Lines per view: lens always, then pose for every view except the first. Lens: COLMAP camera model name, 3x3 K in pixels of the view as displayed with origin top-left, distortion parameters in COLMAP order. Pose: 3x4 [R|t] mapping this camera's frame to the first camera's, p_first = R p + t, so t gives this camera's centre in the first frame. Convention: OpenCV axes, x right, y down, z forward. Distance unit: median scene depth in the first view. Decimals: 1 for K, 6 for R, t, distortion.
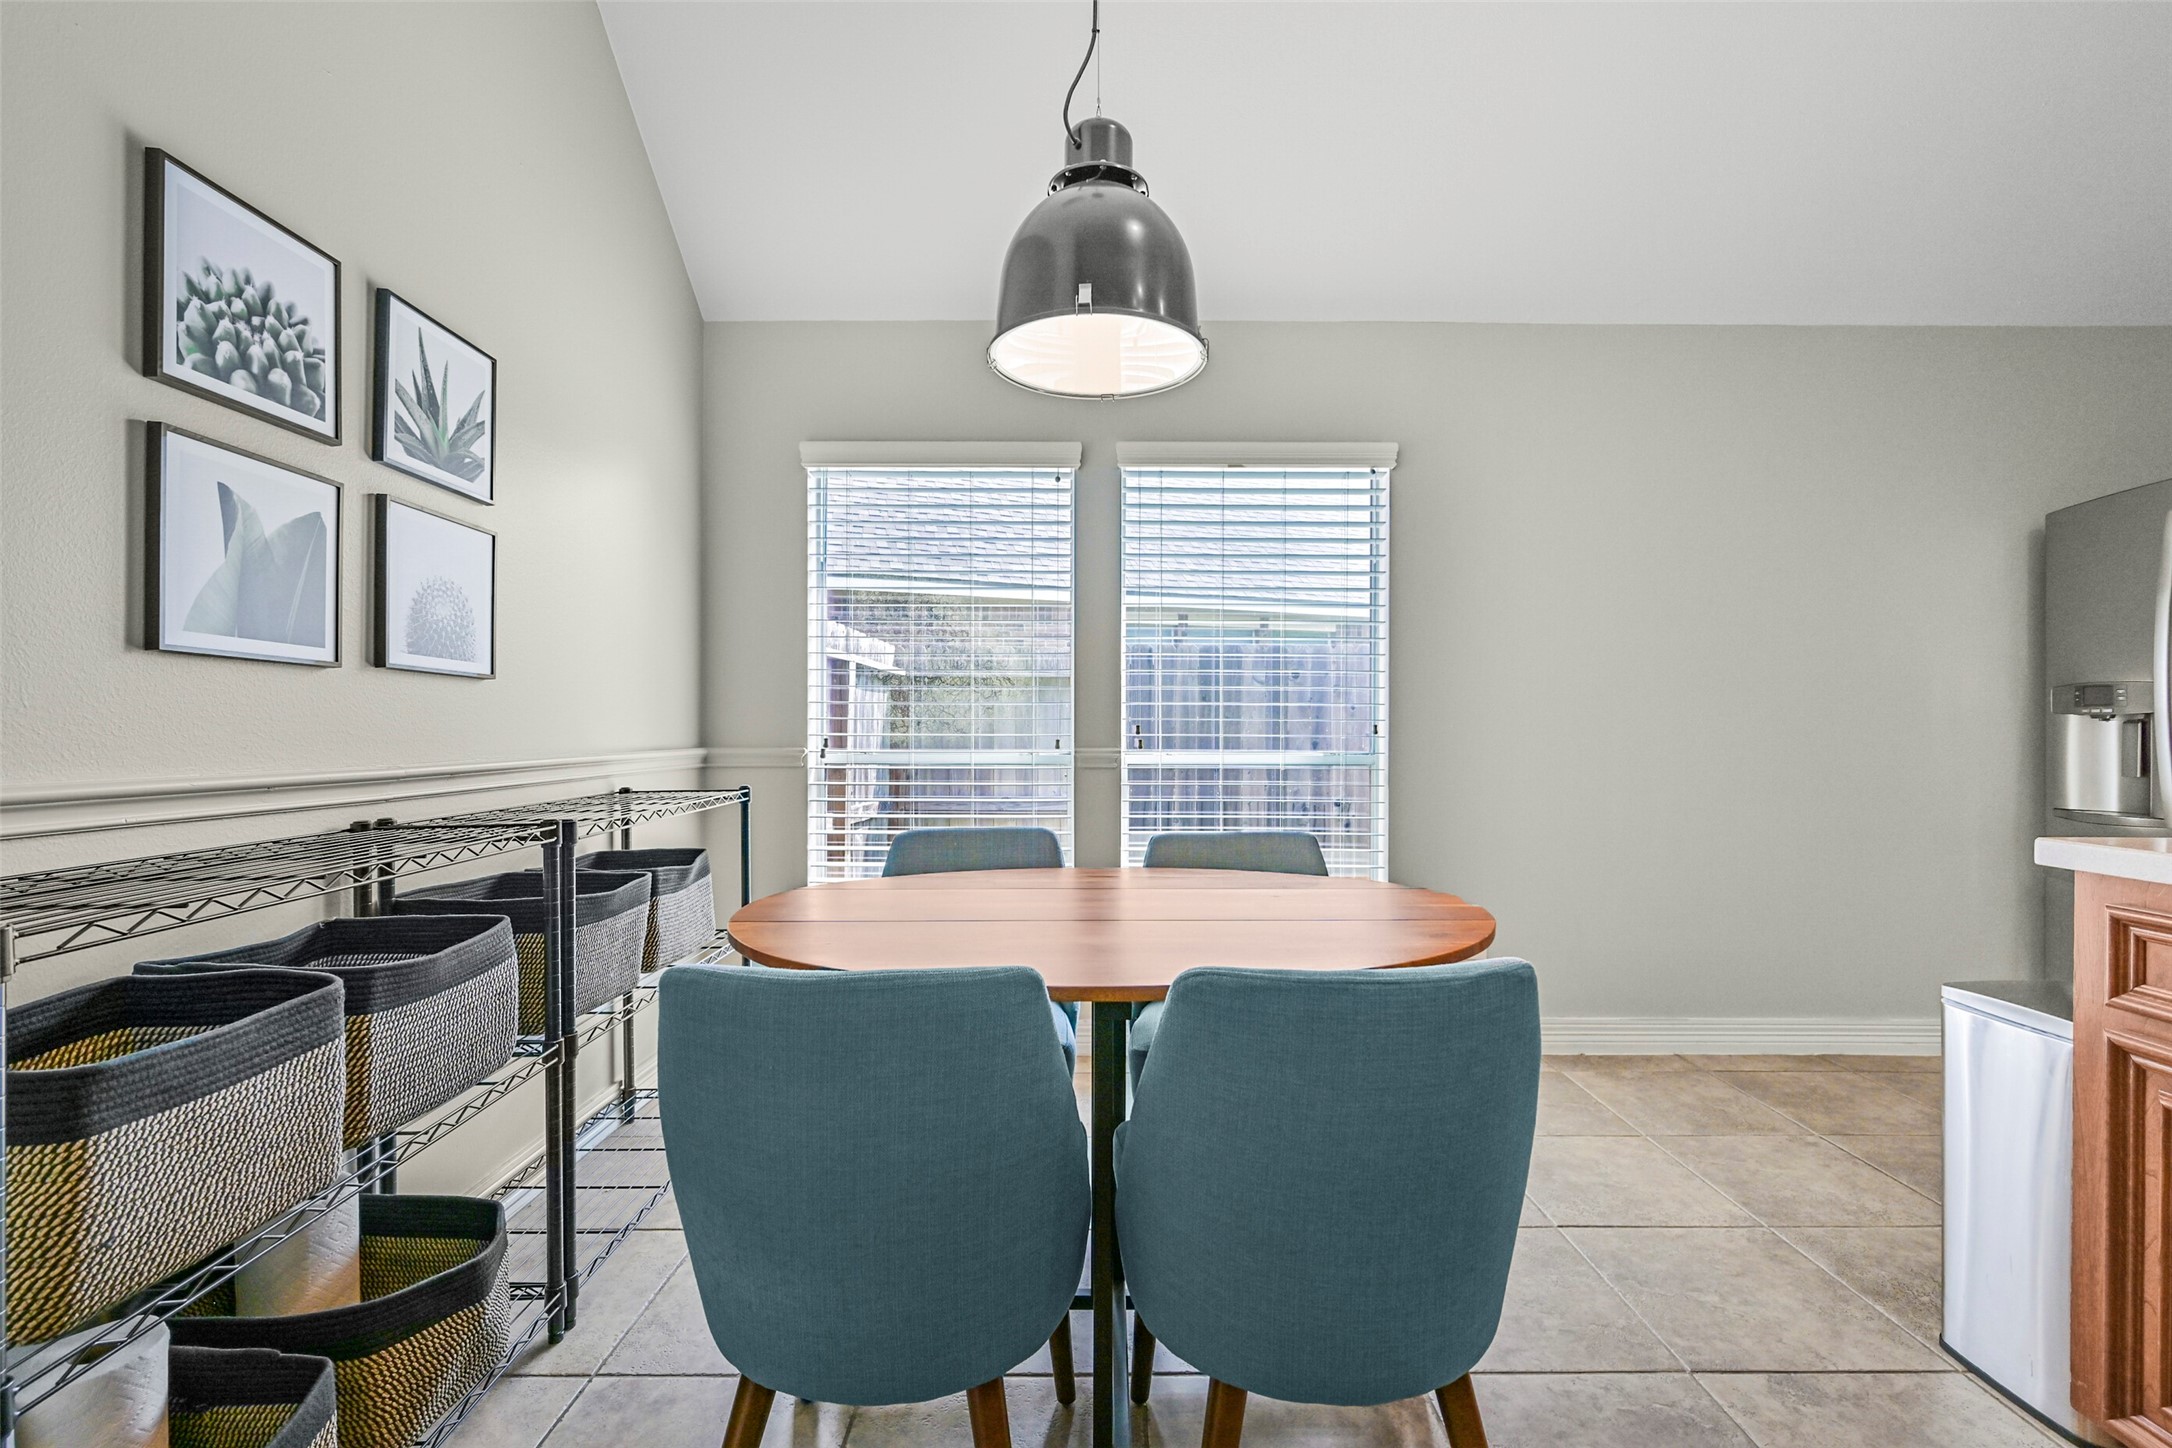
lens RADIAL K [[957.6, 0, 1093.5], [0, 957.6, 726.7], [0, 0, 1]] dist [-0.004877, 0.001648]
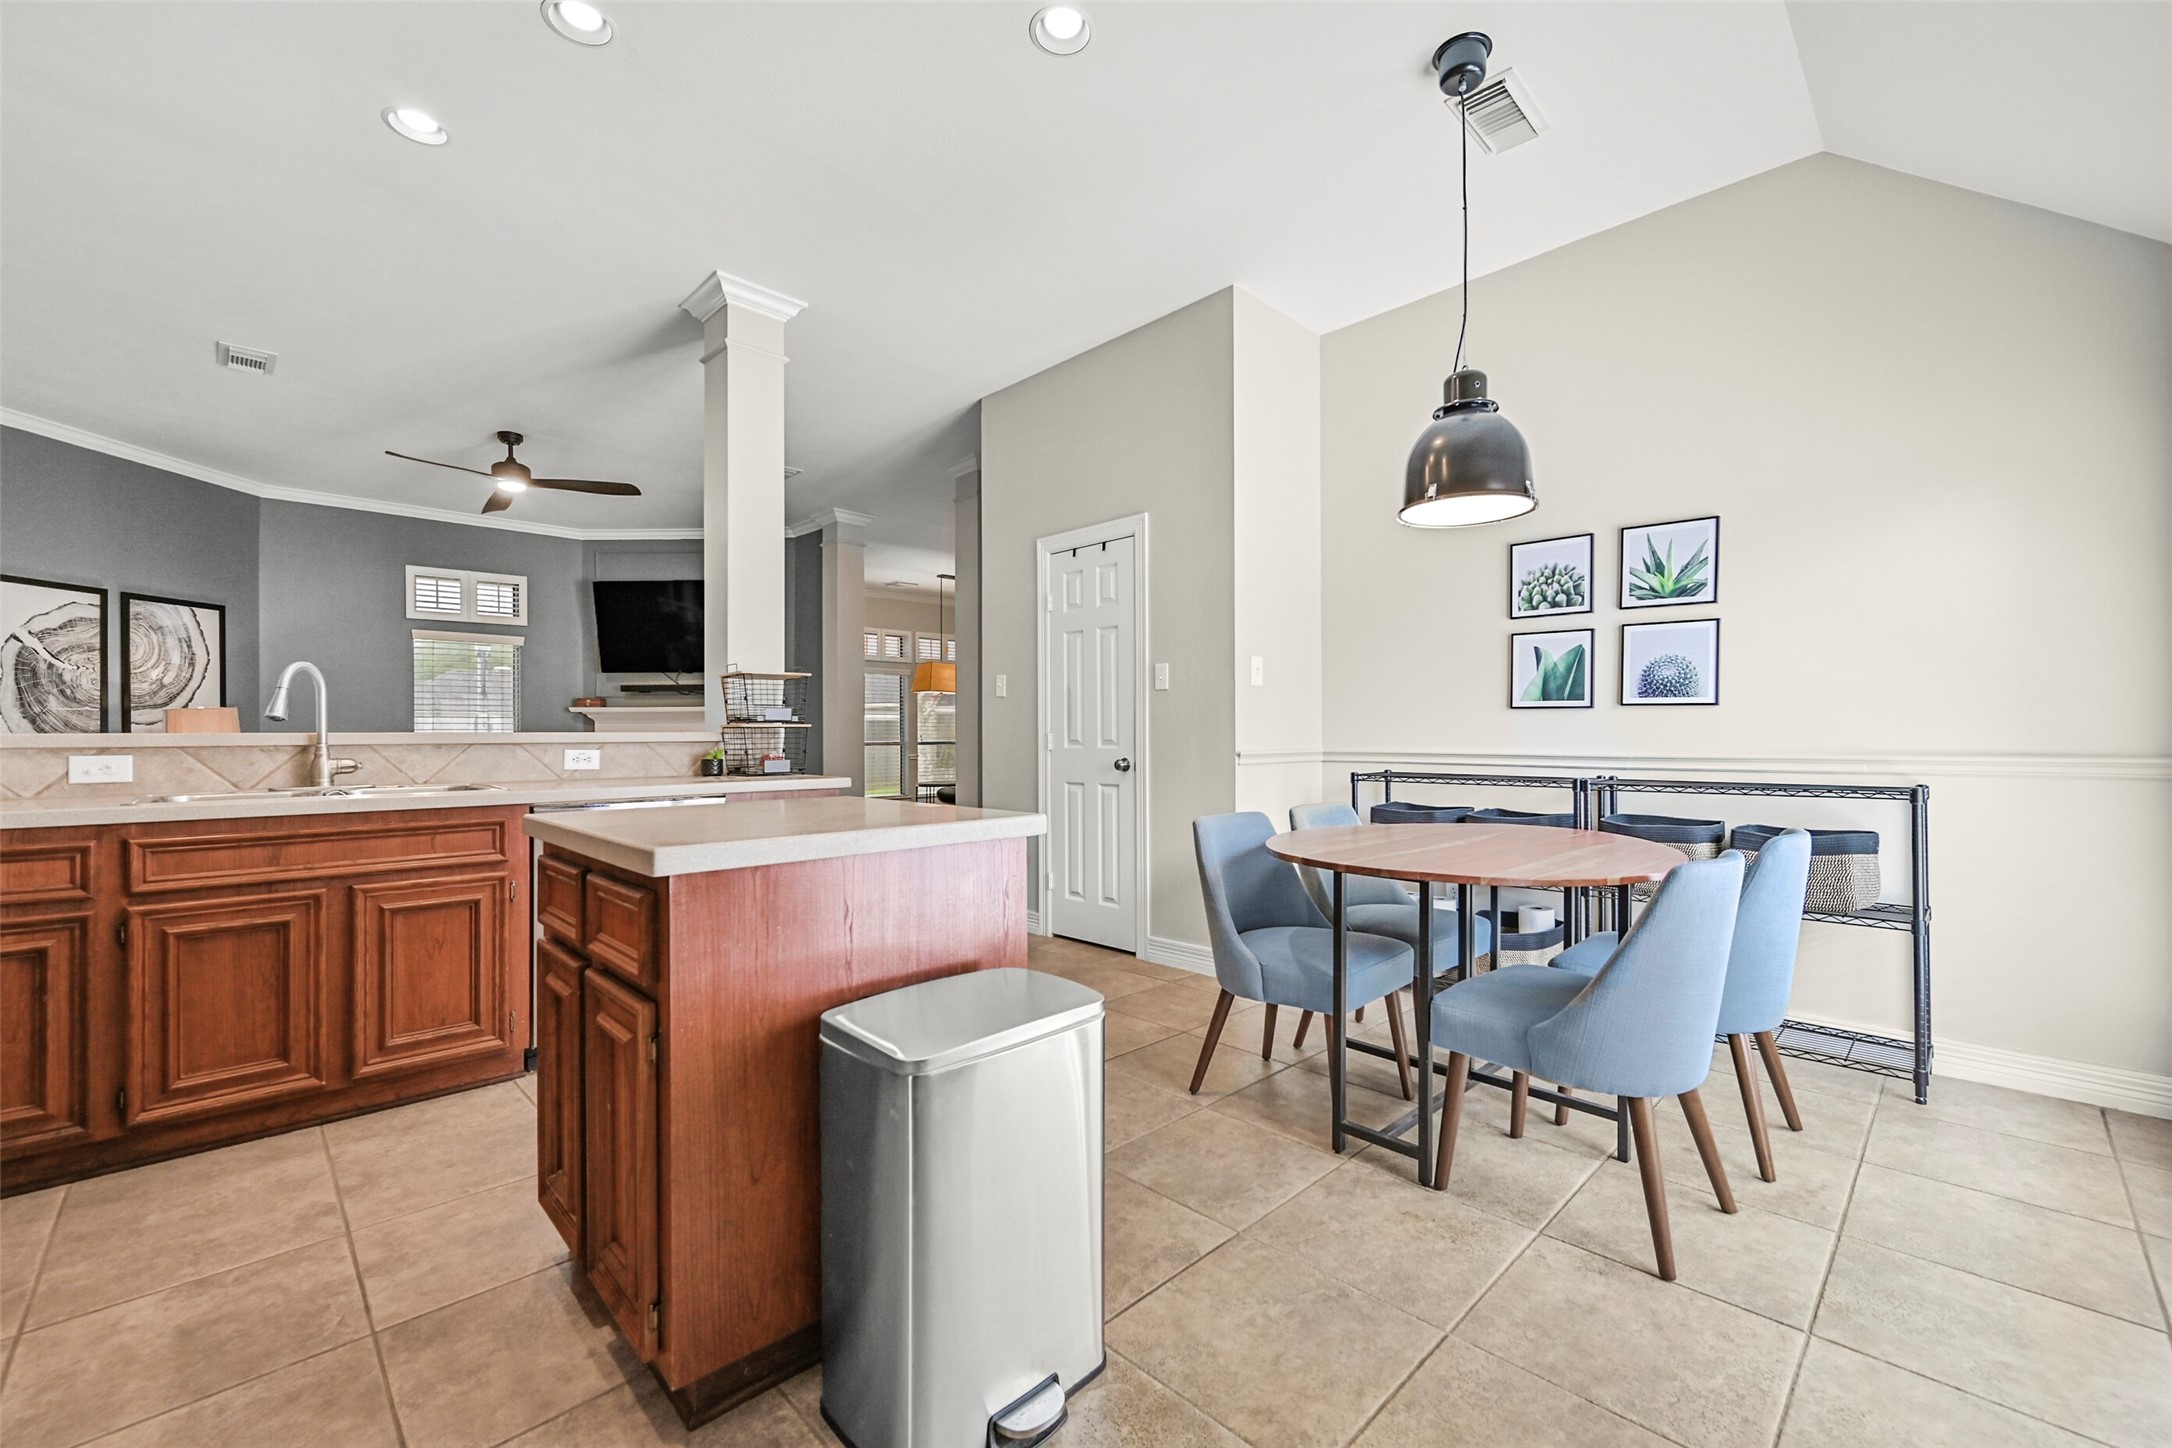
lens RADIAL K [[884.3, 0, 1097.2], [0, 884.3, 730.3], [0, 0, 1]] dist [-0.003612, 0.001537]
pose [[-0.715513, -0.002362, -0.698595, 1.386226], [0.001095, 0.999989, -0.004503, 0.000847], [0.698599, -0.003987, -0.715503, 1.492140]]
